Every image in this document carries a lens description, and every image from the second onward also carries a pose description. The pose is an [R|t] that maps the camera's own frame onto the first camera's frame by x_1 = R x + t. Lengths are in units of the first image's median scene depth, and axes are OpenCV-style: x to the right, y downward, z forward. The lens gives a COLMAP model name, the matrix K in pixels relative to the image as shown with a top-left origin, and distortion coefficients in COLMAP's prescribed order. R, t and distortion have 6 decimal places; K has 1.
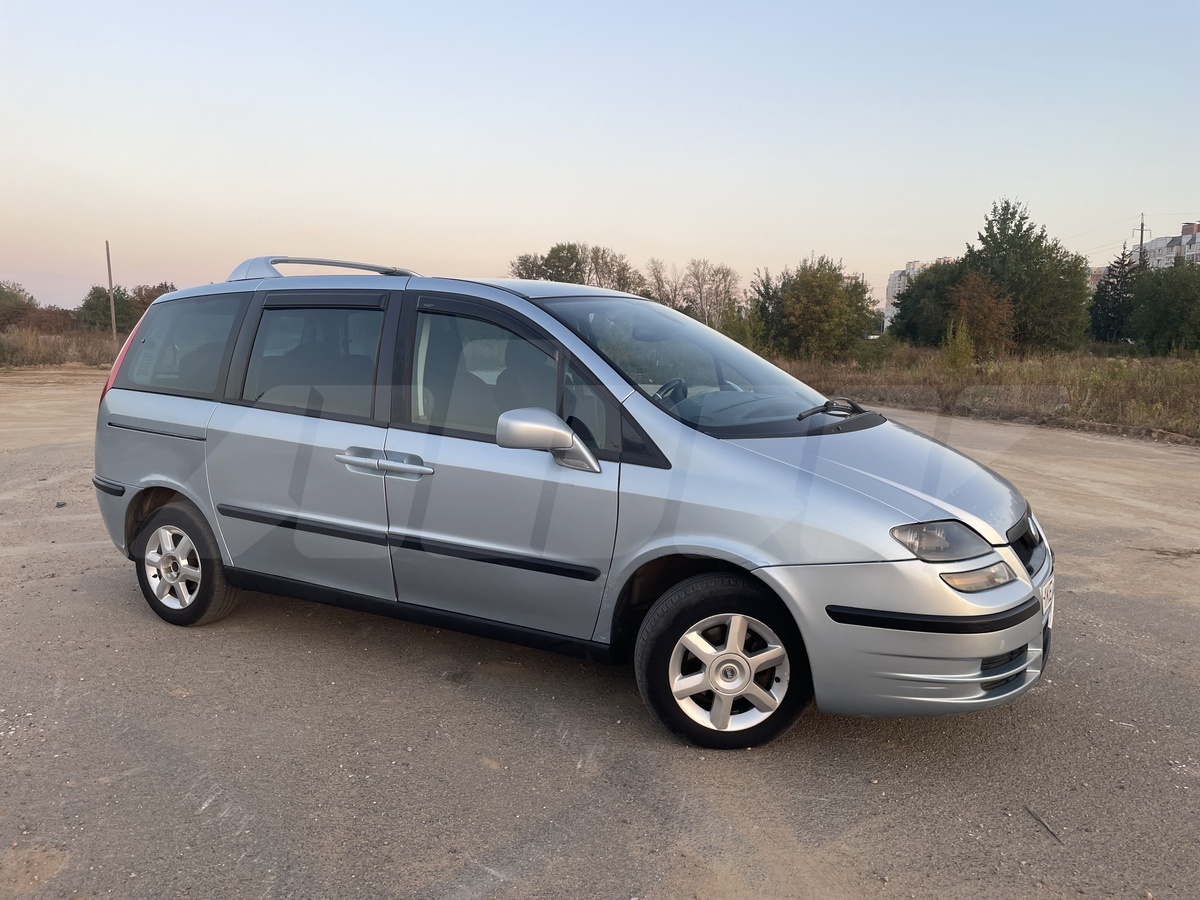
lens RADIAL K [[903.5, 0, 598.7], [0, 903.5, 445.3], [0, 0, 1]] dist [0.085859, -0.112726]
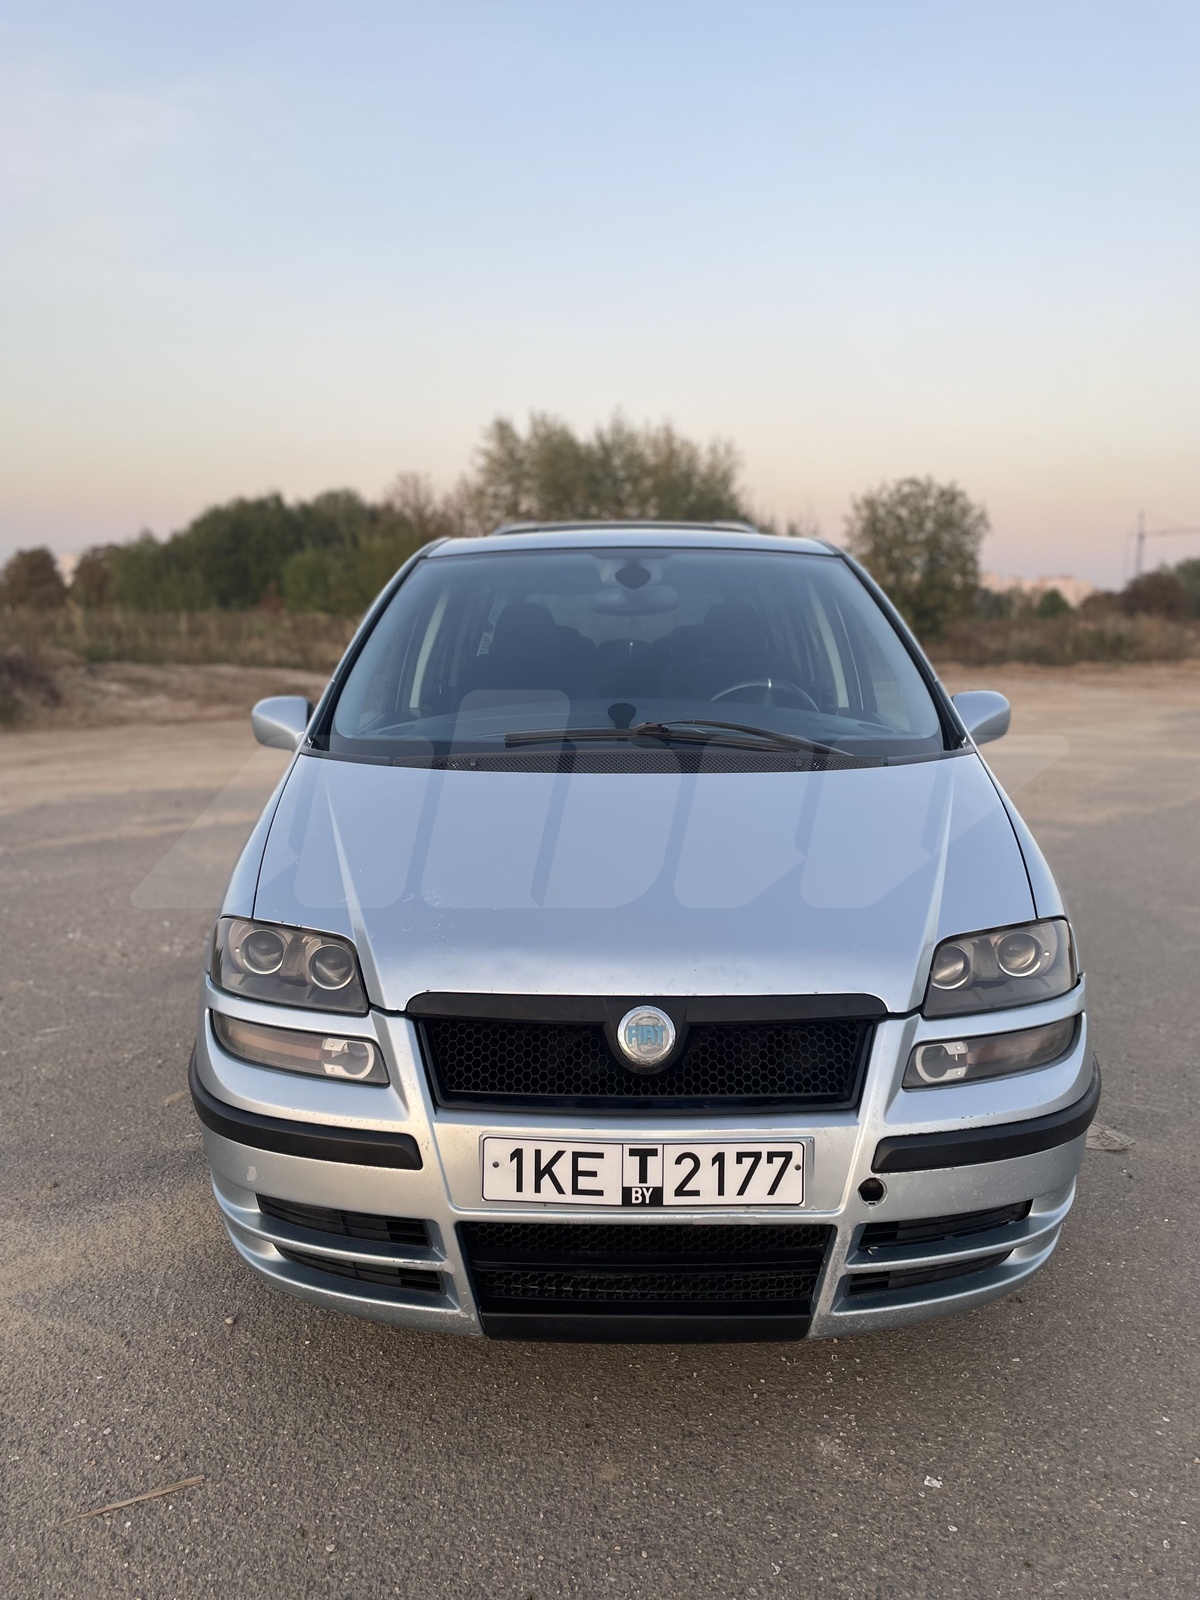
lens RADIAL K [[1204.7, 0, 605.5], [0, 1204.7, 808.0], [0, 0, 1]] dist [0.085859, -0.112726]
pose [[0.478604, 0.127344, -0.868747, 0.865904], [-0.103241, 0.990725, 0.088348, -0.059169], [0.871940, 0.047406, 0.487312, 0.632794]]
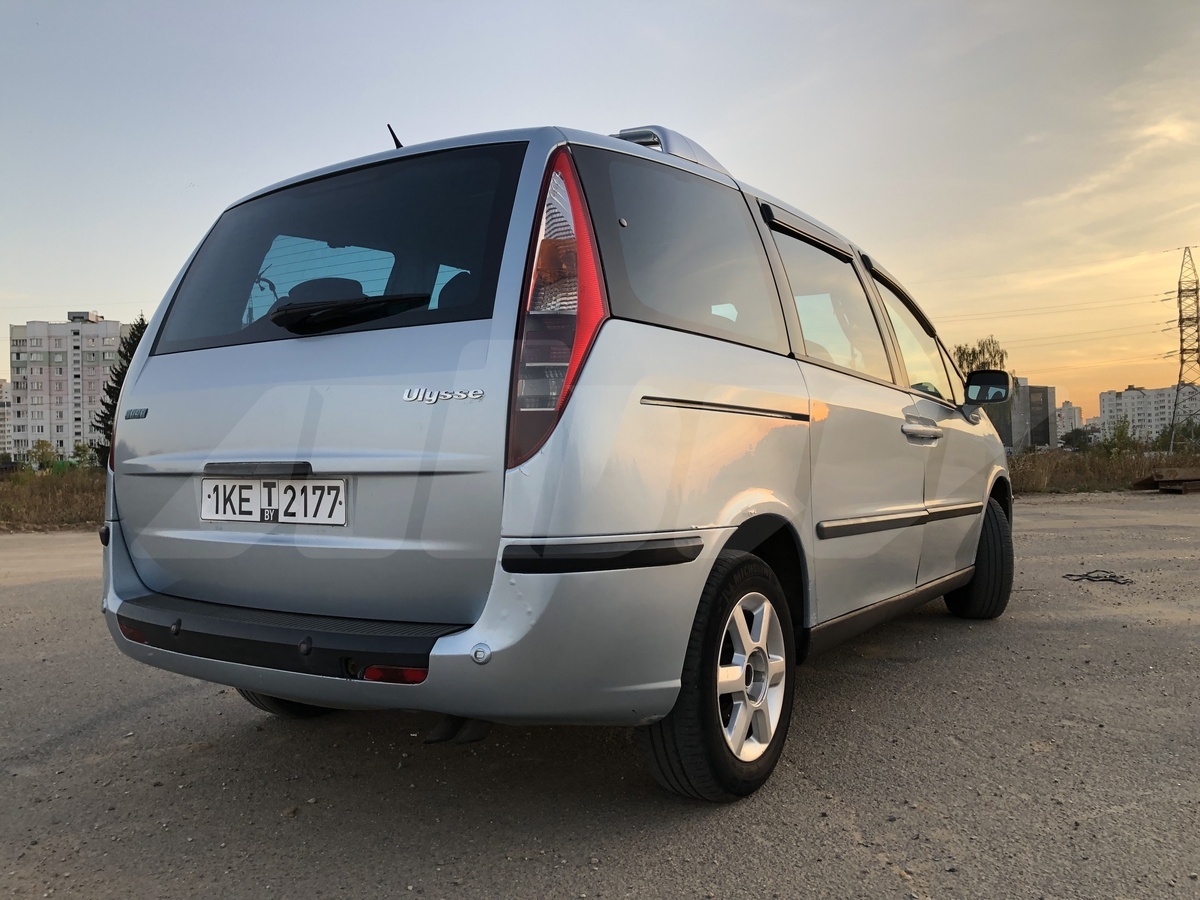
lens RADIAL K [[979.8, 0, 594.8], [0, 979.8, 457.0], [0, 0, 1]] dist [0.032746, -0.009968]
pose [[0.074166, -0.013195, 0.997159, -1.227851], [0.139095, 0.990275, 0.002759, -0.002176], [-0.987498, 0.138496, 0.075280, 1.240384]]
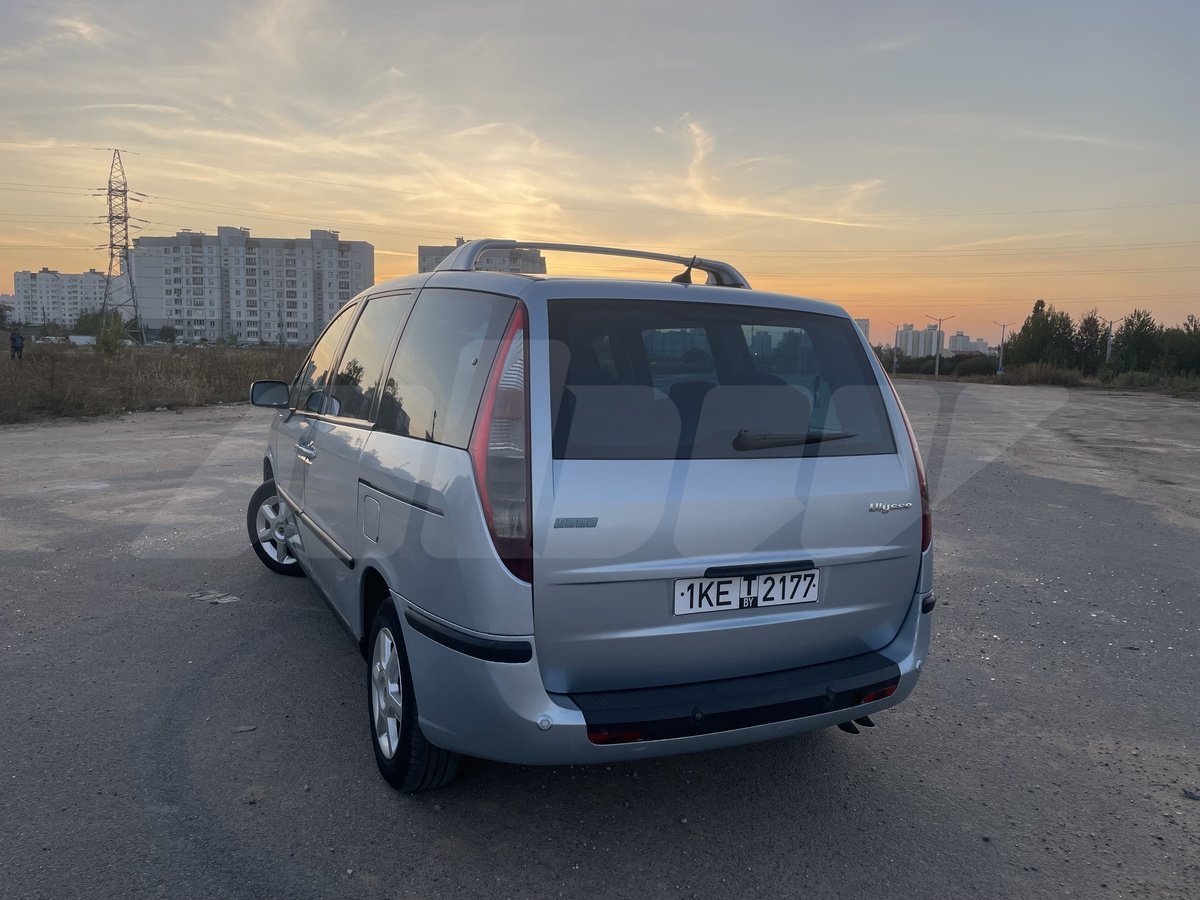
lens RADIAL K [[903.5, 0, 598.7], [0, 903.5, 445.3], [0, 0, 1]] dist [0.085859, -0.112726]
pose [[-0.820775, -0.102889, 0.561909, -0.916054], [0.020489, 0.977711, 0.208953, -0.262017], [-0.570884, 0.183017, -0.800373, 2.102780]]
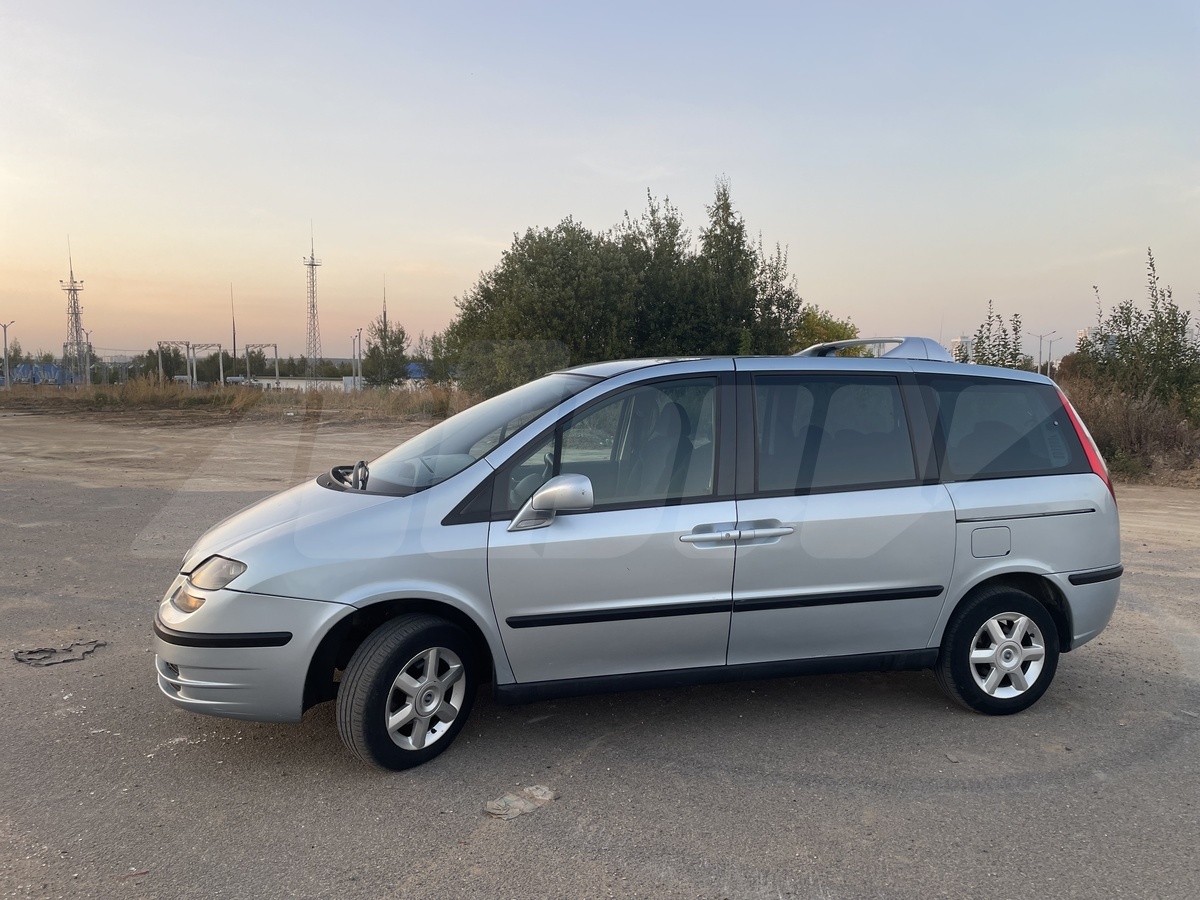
lens RADIAL K [[906.7, 0, 610.5], [0, 906.7, 452.9], [0, 0, 1]] dist [0.079525, -0.104165]
pose [[-0.723400, 0.038088, -0.689378, 0.827744], [-0.099022, 0.982431, 0.158188, -0.275645], [0.683292, 0.182696, -0.706919, 2.043433]]
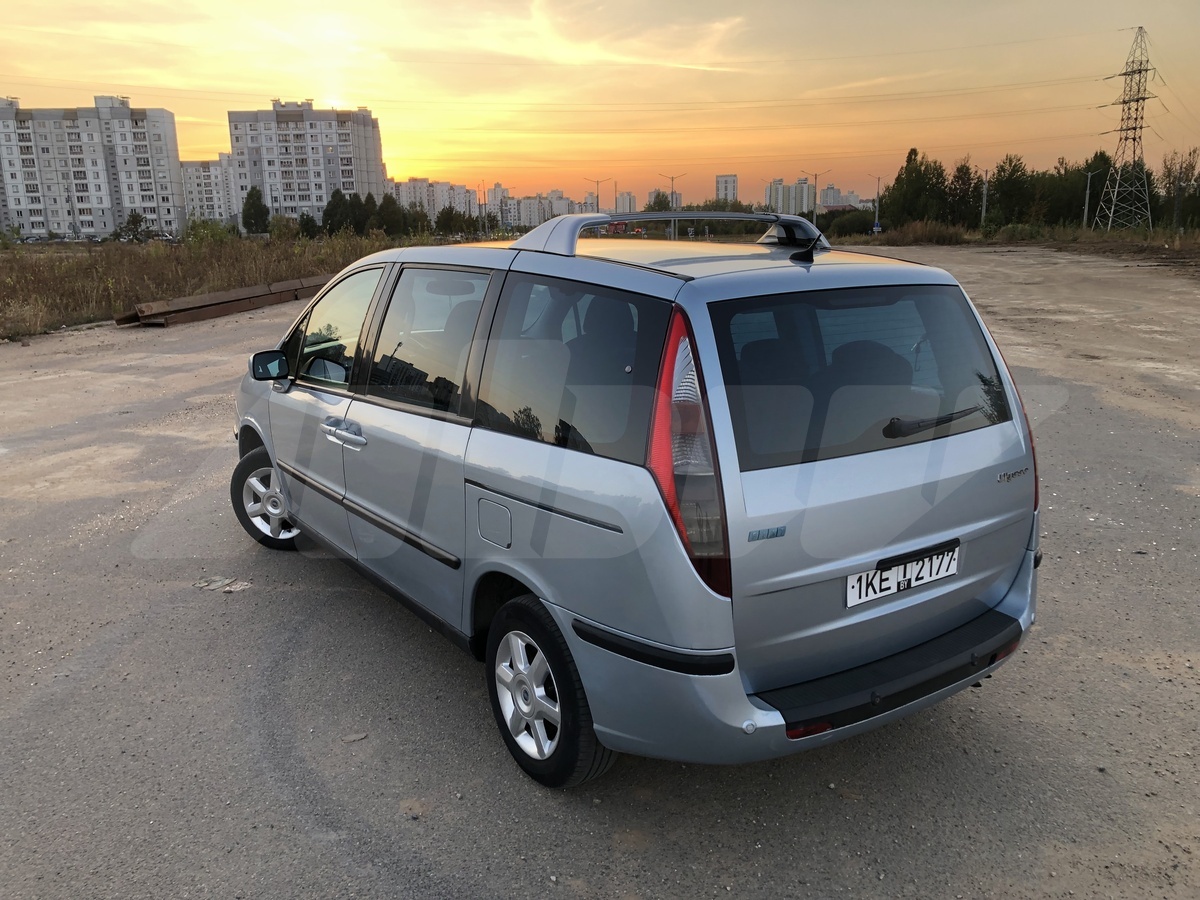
lens RADIAL K [[984.8, 0, 579.6], [0, 984.8, 446.4], [0, 0, 1]] dist [0.014873, -0.001226]
pose [[-0.890085, -0.104202, 0.443725, -0.735333], [0.054569, 0.942153, 0.330711, -0.372380], [-0.452517, 0.318574, -0.832910, 2.233746]]
